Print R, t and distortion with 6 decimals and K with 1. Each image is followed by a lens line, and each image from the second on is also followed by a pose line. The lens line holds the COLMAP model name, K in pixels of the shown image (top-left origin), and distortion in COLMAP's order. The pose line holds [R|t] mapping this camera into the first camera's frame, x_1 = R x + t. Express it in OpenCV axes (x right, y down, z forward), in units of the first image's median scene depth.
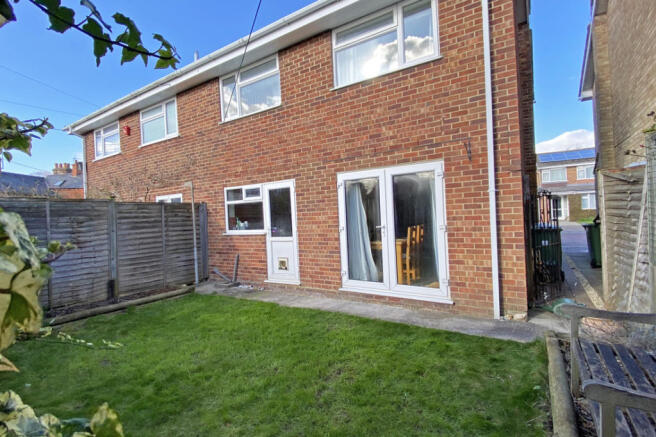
lens RADIAL K [[310.3, 0, 328.0], [0, 310.3, 218.5], [0, 0, 1]] dist [-0.000450, -0.000127]
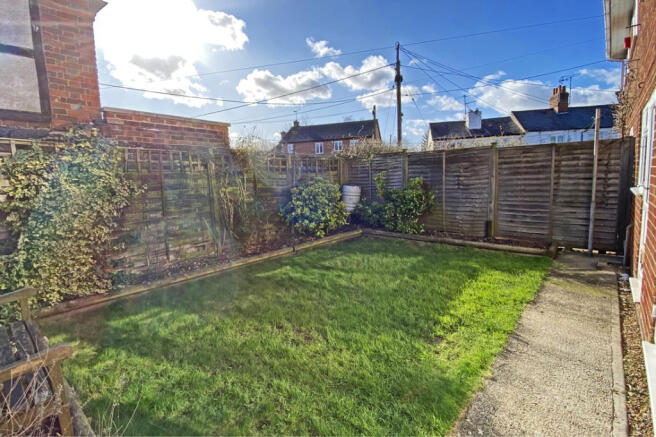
lens RADIAL K [[310.3, 0, 328.0], [0, 310.3, 218.5], [0, 0, 1]] dist [-0.000450, -0.000127]
pose [[-0.157954, 0.178915, -0.971102, 0.427748], [0.030717, 0.983863, 0.176270, -0.019868], [0.986969, -0.001987, -0.160900, 0.582009]]
